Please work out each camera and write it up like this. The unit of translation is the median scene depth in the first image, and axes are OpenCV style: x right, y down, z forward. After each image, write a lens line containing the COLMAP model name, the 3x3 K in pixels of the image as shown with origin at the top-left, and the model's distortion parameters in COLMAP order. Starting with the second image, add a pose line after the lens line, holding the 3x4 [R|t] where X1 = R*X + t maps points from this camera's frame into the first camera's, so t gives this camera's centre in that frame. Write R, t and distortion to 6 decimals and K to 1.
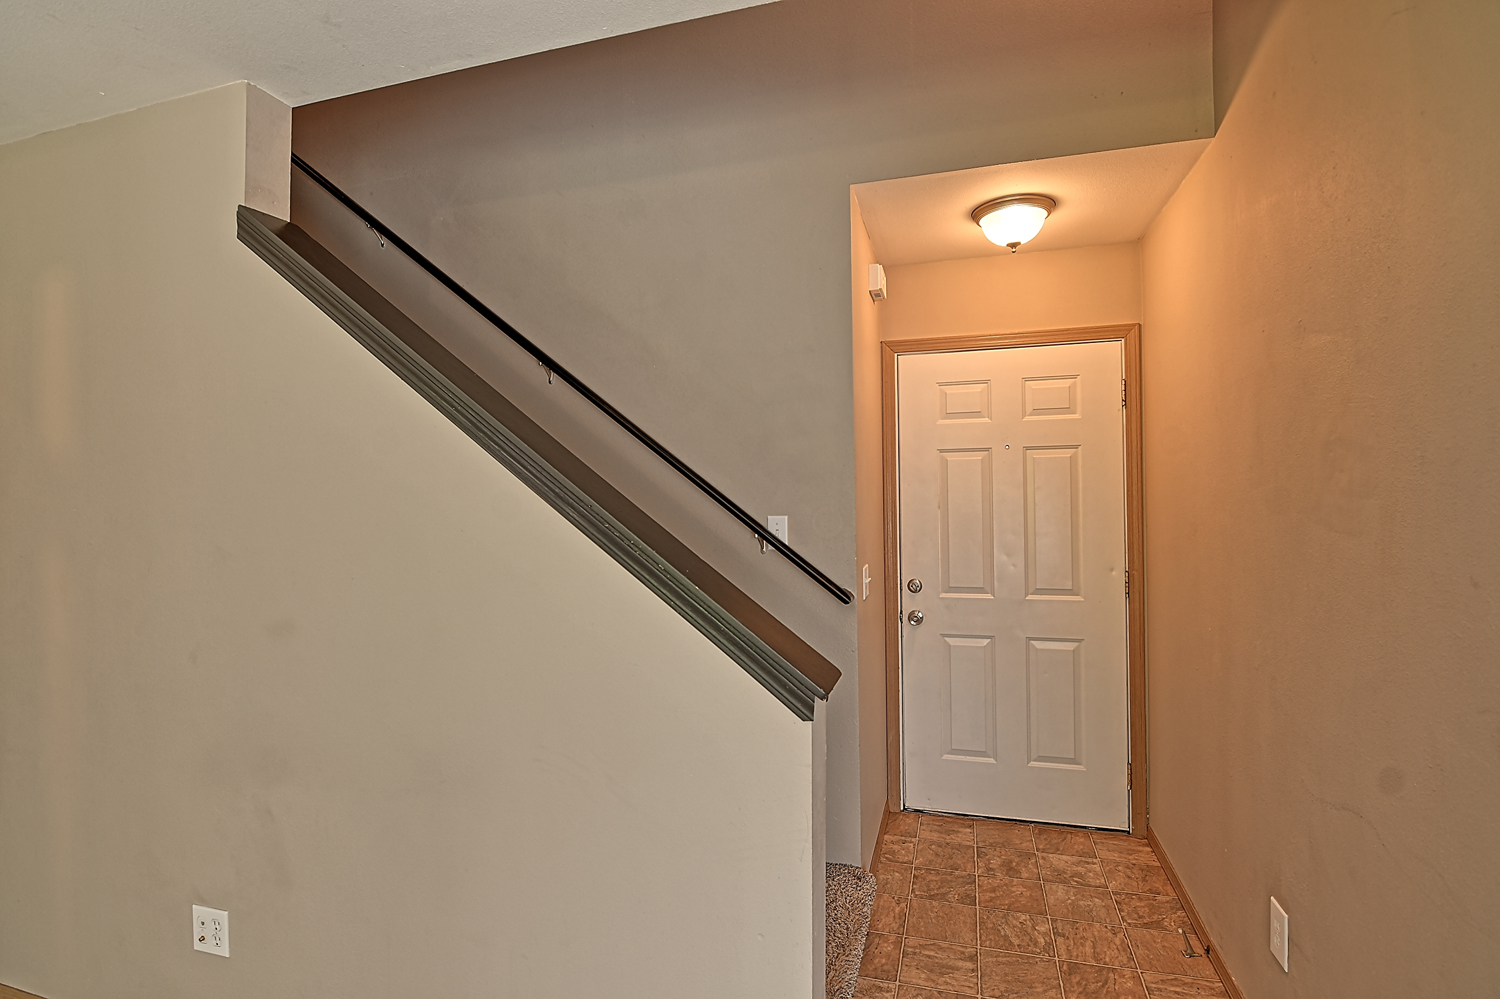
lens RADIAL K [[728.6, 0, 750.0], [0, 728.6, 499.5], [0, 0, 1]] dist [-0.017034, -0.000070]
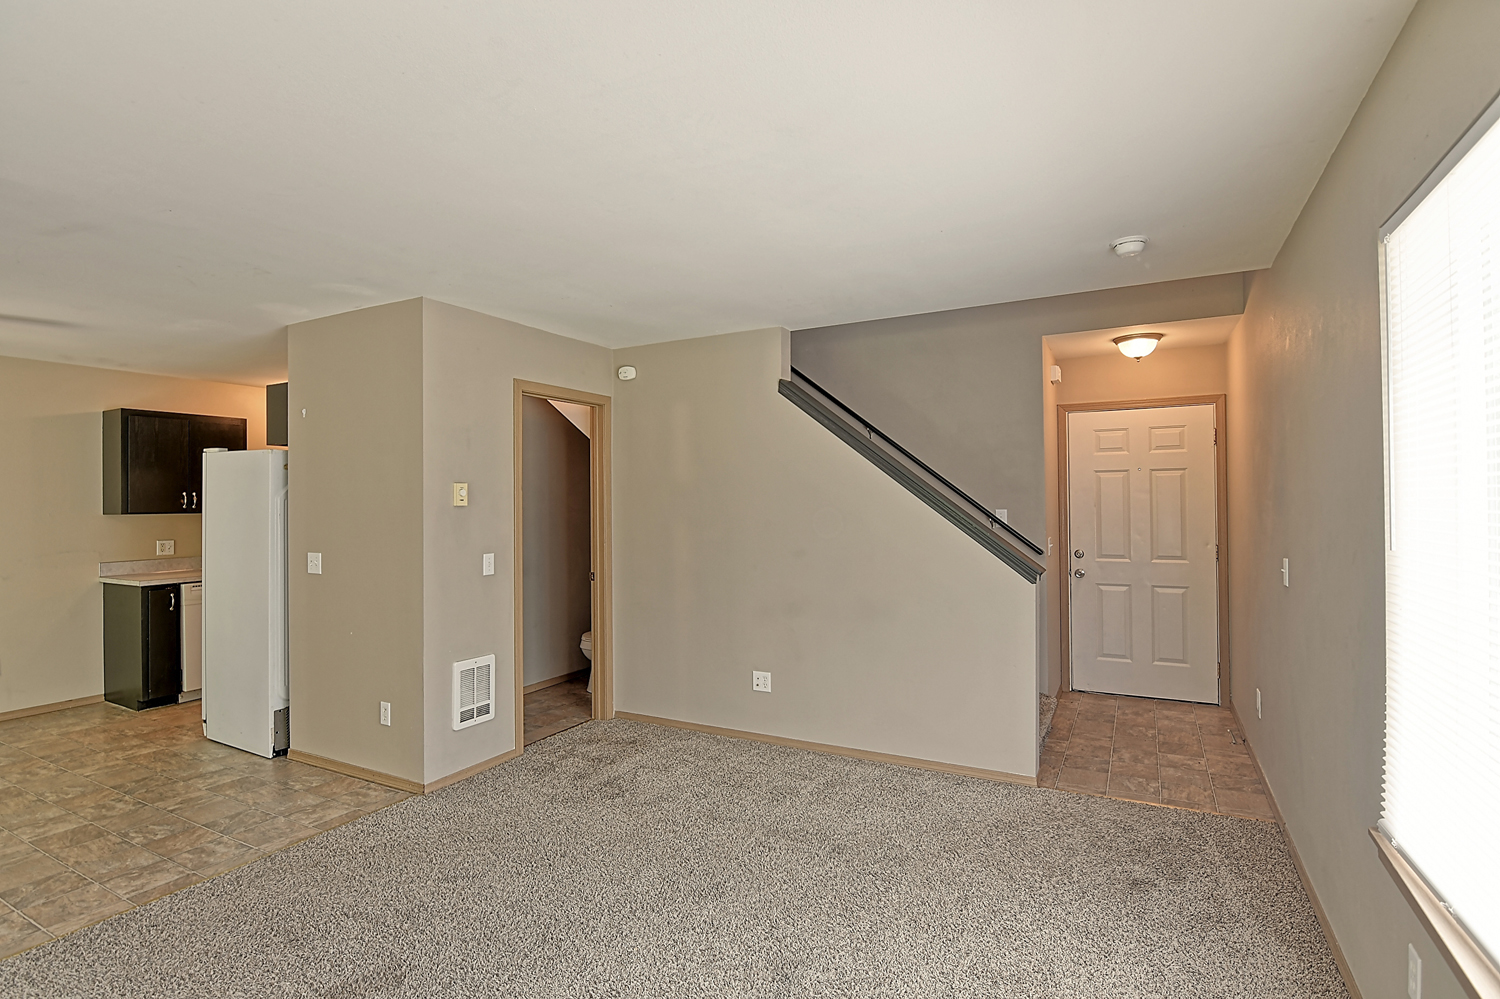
lens RADIAL K [[728.6, 0, 750.0], [0, 728.6, 499.5], [0, 0, 1]] dist [-0.017034, -0.000070]
pose [[0.978522, 0.002124, -0.206131, -0.171271], [-0.002864, 0.999990, -0.003290, 0.004076], [0.206122, 0.003809, 0.978519, -0.795153]]
